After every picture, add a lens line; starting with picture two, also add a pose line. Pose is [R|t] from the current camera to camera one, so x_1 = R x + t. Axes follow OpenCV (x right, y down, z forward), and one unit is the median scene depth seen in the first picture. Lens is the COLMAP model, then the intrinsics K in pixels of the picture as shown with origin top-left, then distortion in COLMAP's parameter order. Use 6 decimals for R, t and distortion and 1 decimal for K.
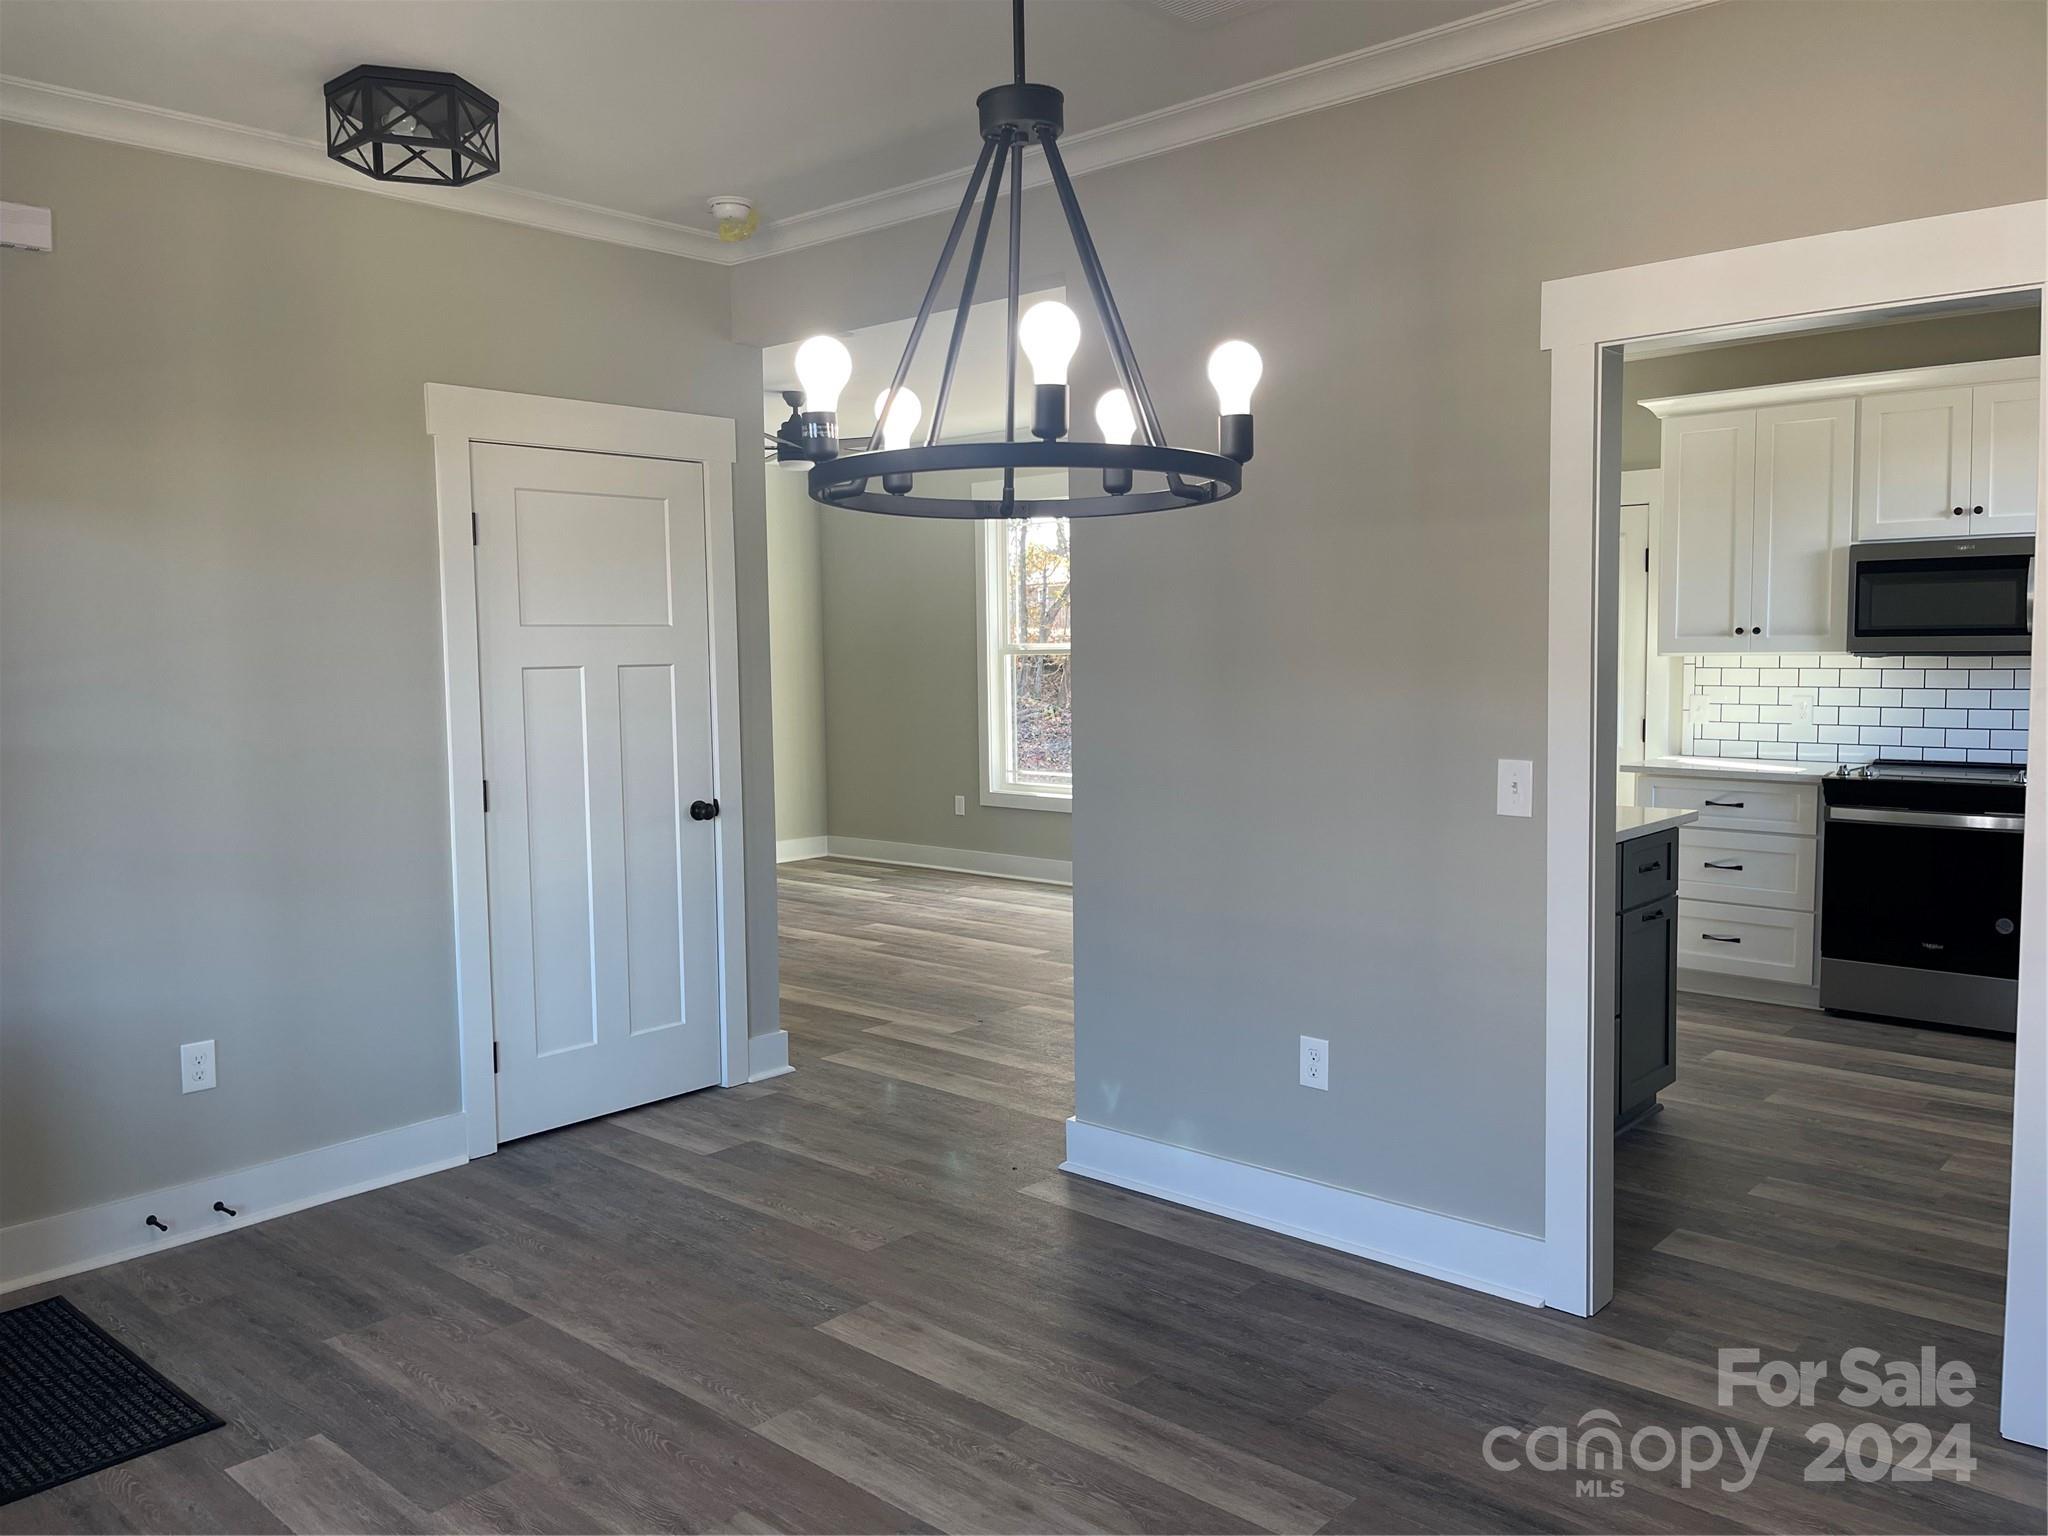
lens RADIAL K [[1535.0, 0, 1016.5], [0, 1535.0, 767.1], [0, 0, 1]] dist [0.038999, -0.034054]
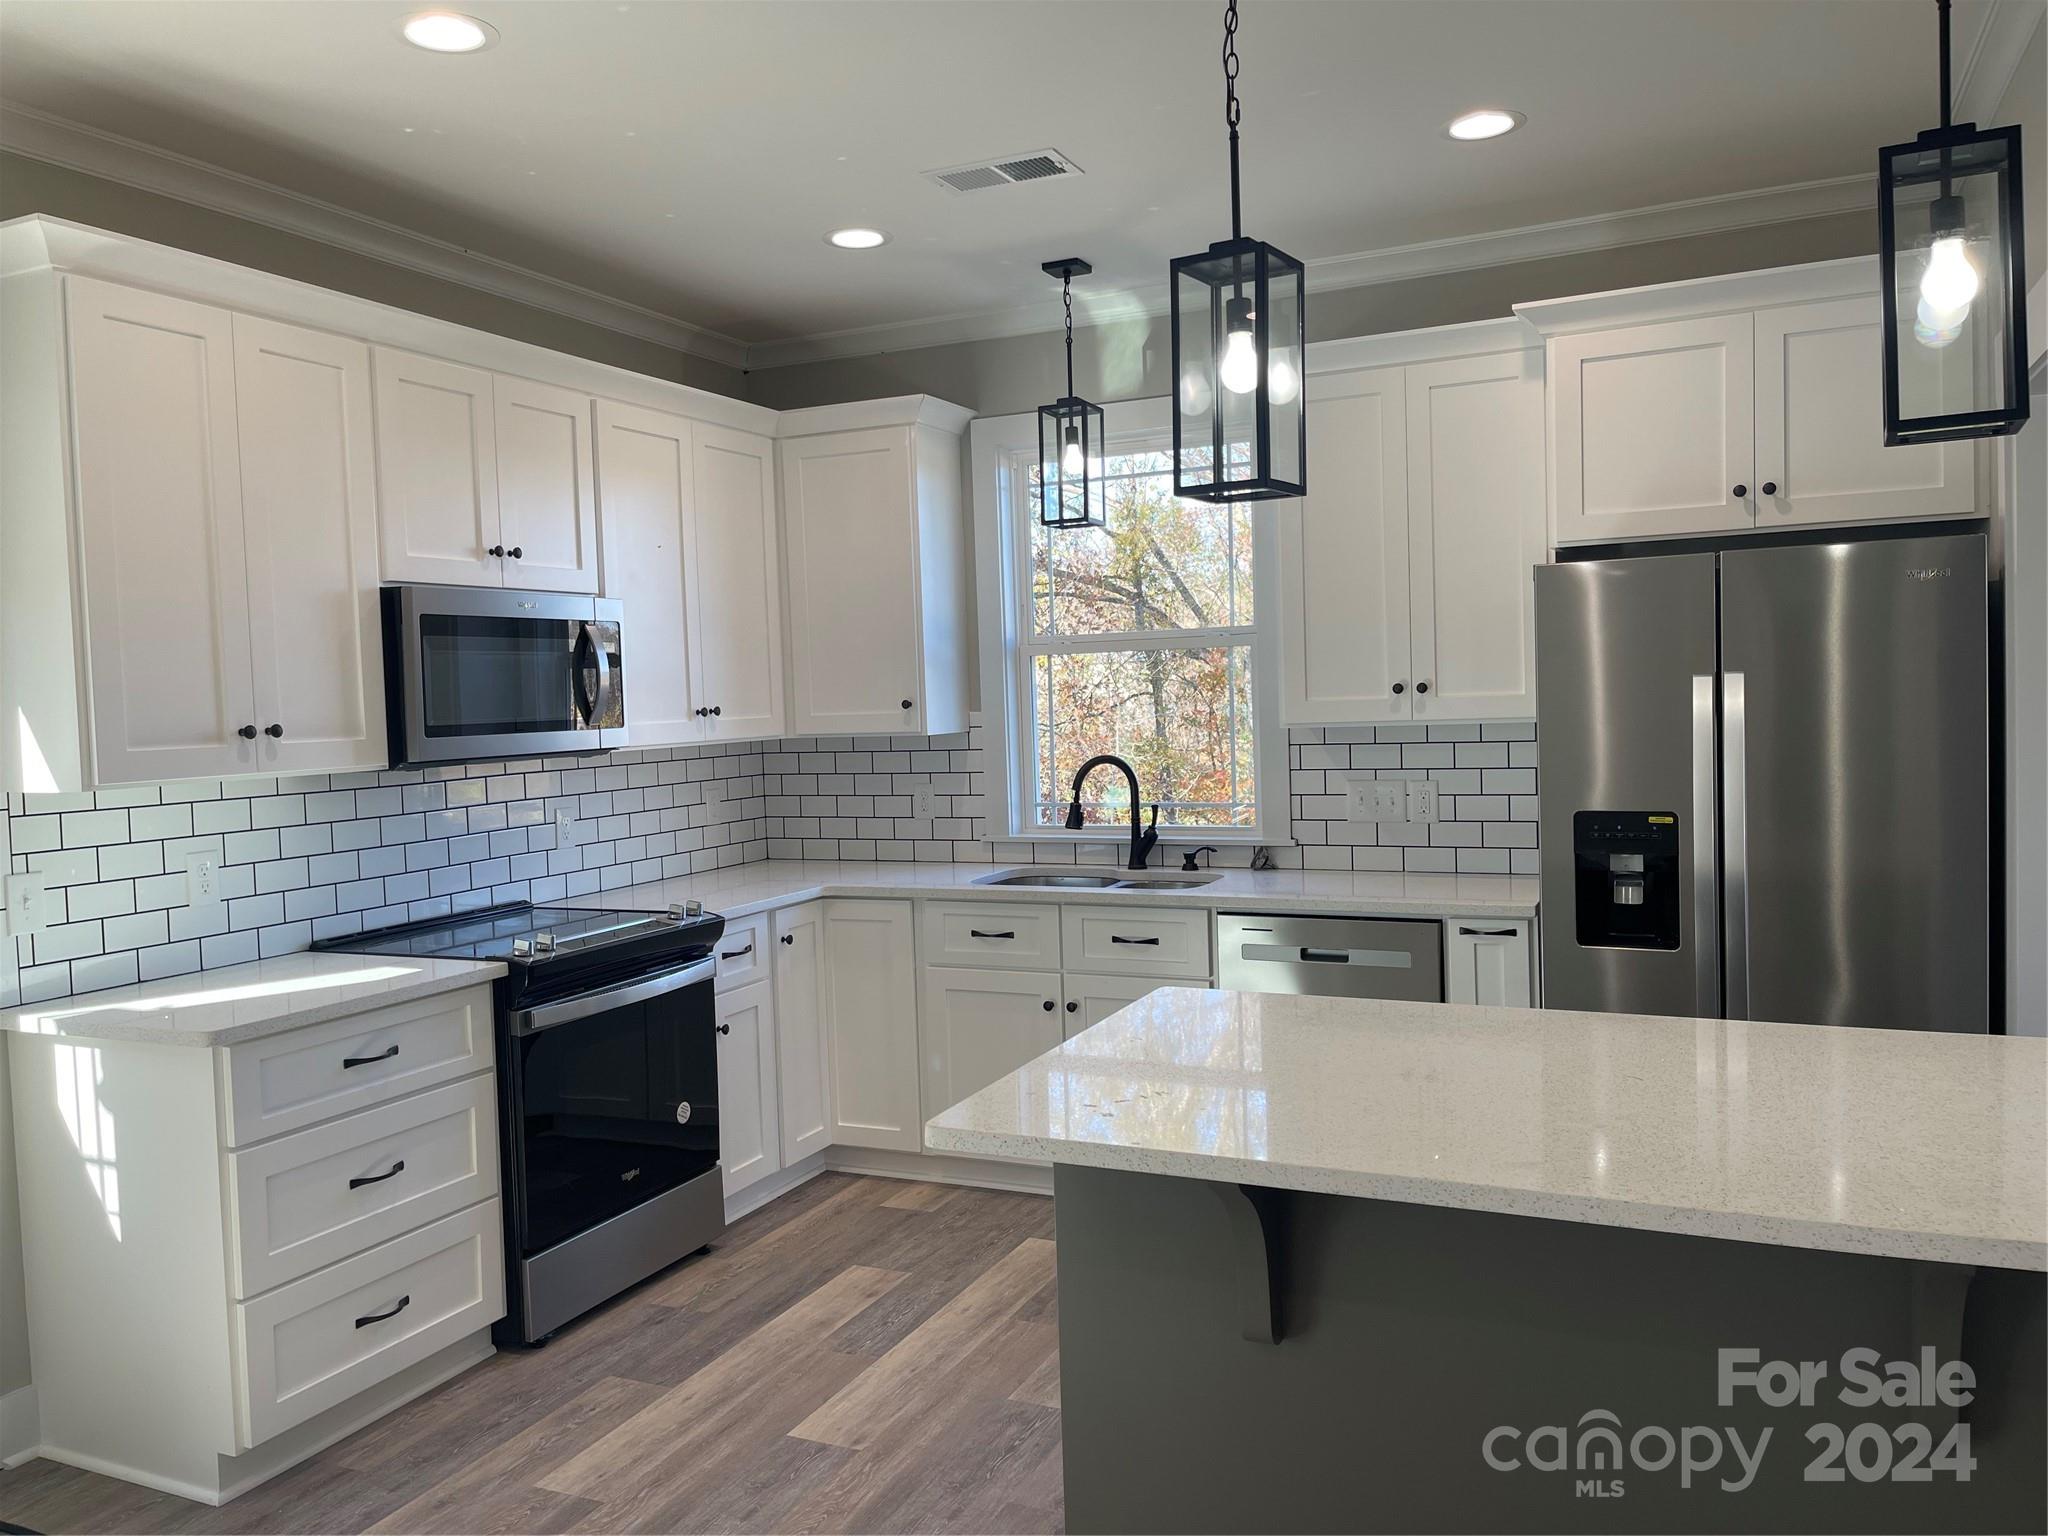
lens RADIAL K [[1535.0, 0, 1012.4], [0, 1535.0, 764.9], [0, 0, 1]] dist [0.038999, -0.034054]
pose [[-0.300121, -0.022117, 0.953645, -0.106402], [0.112821, 0.991891, 0.058509, -0.080710], [-0.947206, 0.125151, -0.295192, 0.936741]]
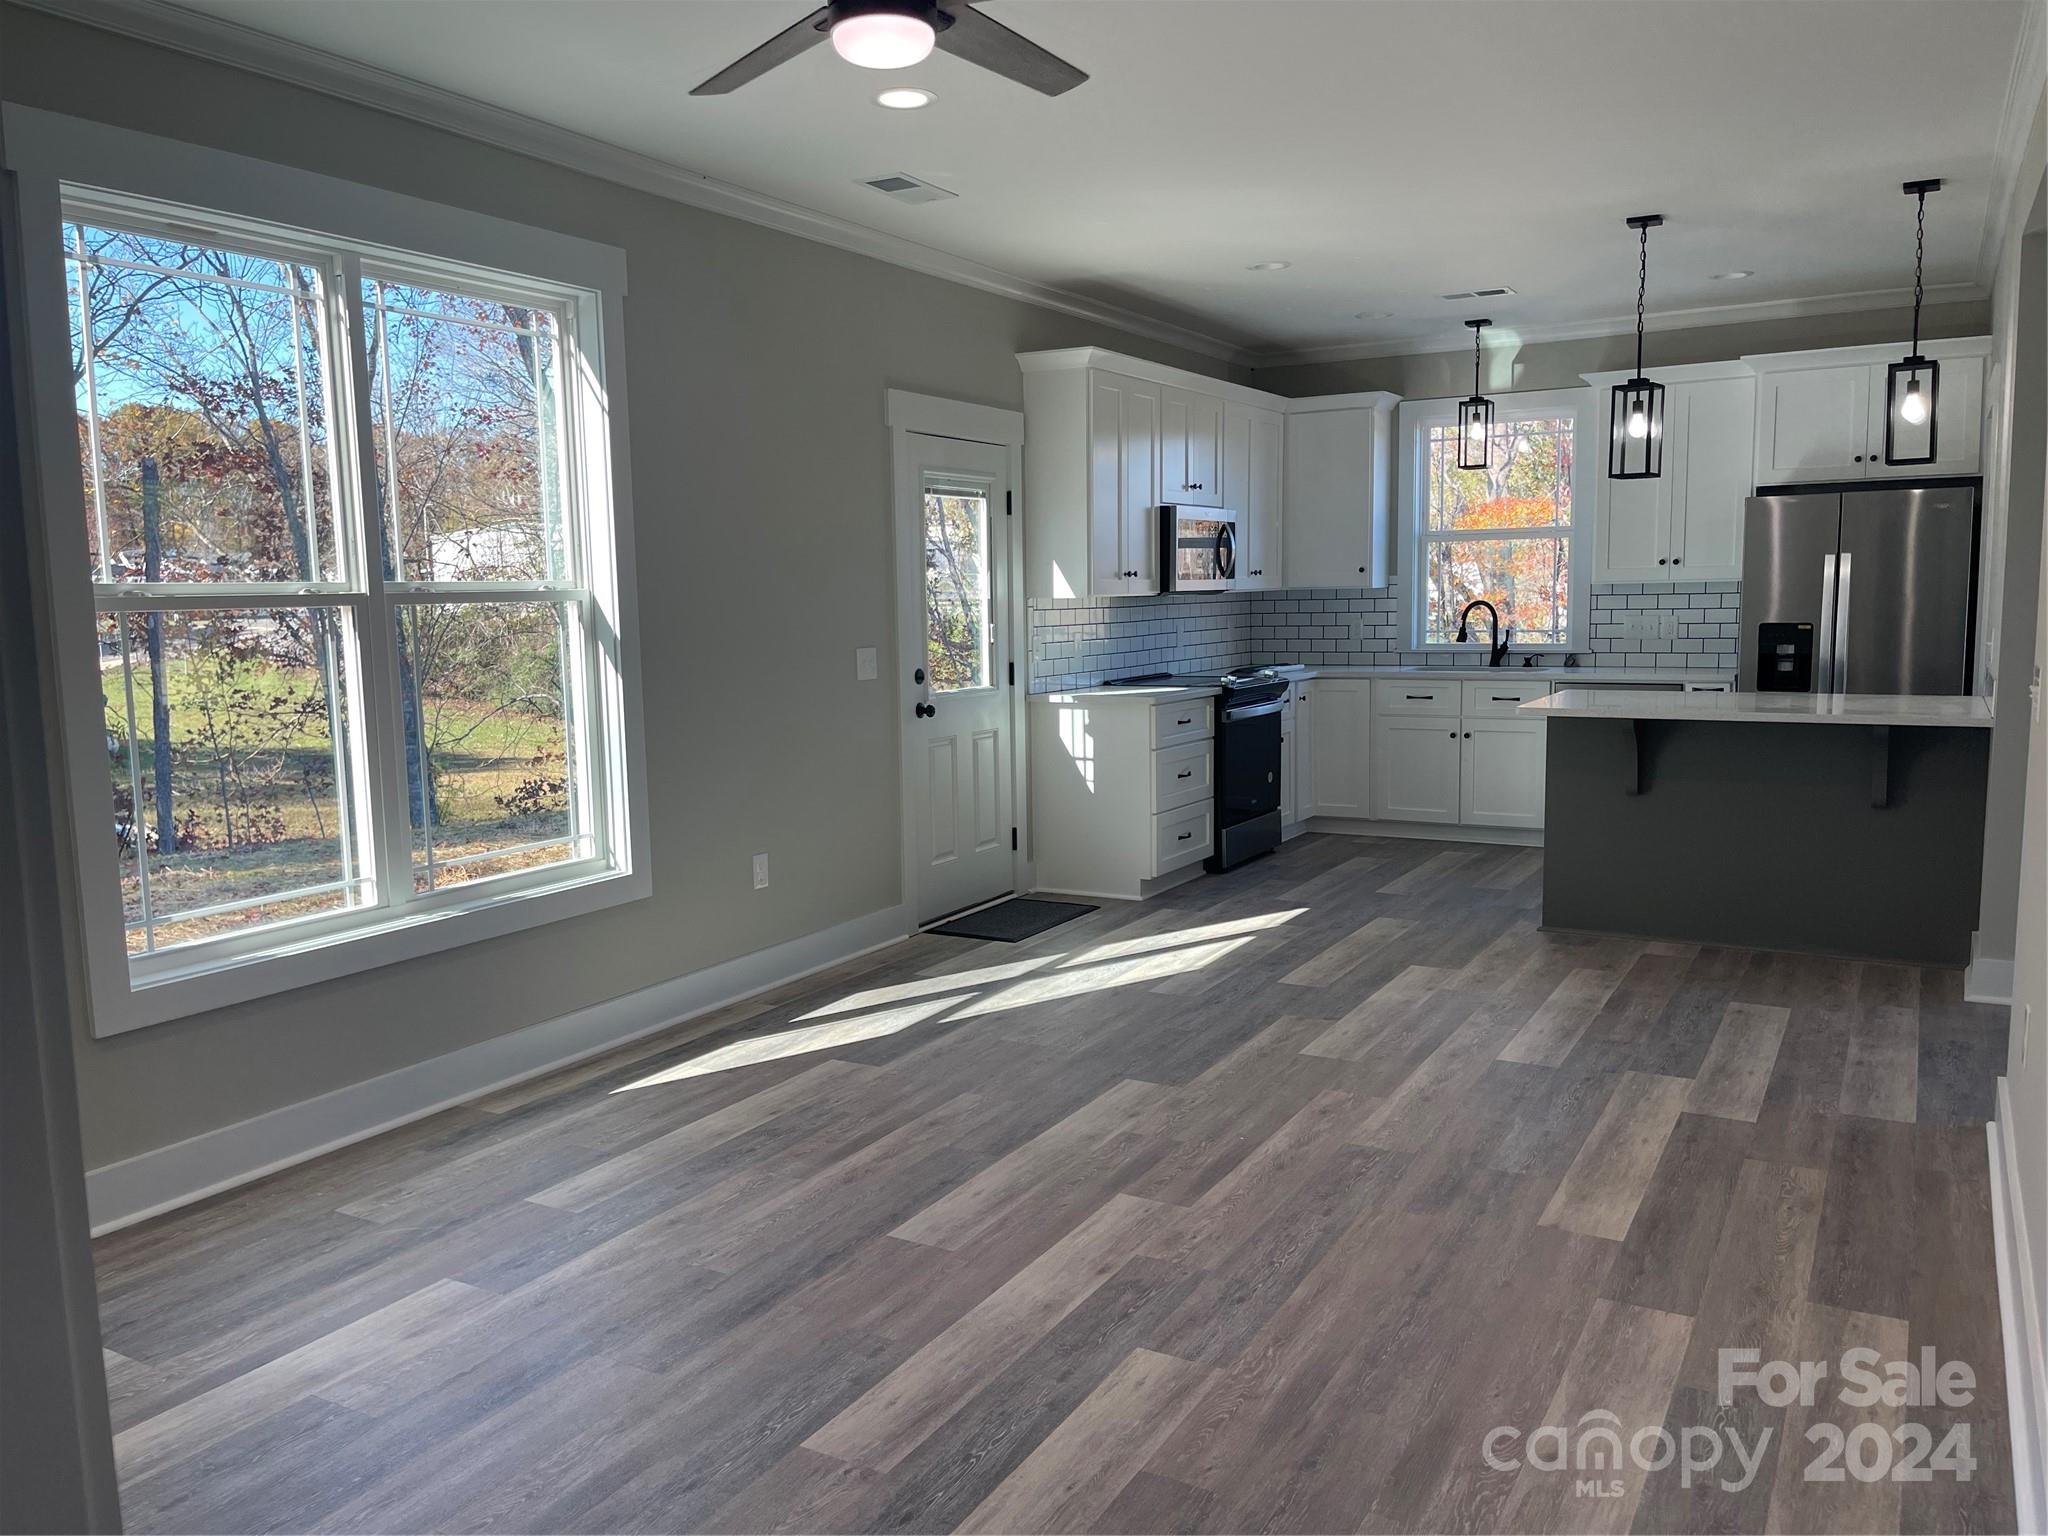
lens RADIAL K [[1535.0, 0, 1011.6], [0, 1535.0, 784.0], [0, 0, 1]] dist [0.038999, -0.034054]
pose [[-0.210052, -0.106897, 0.971829, -0.647204], [0.100326, 0.986401, 0.130184, -0.094006], [-0.972529, 0.124845, -0.196471, 1.362225]]
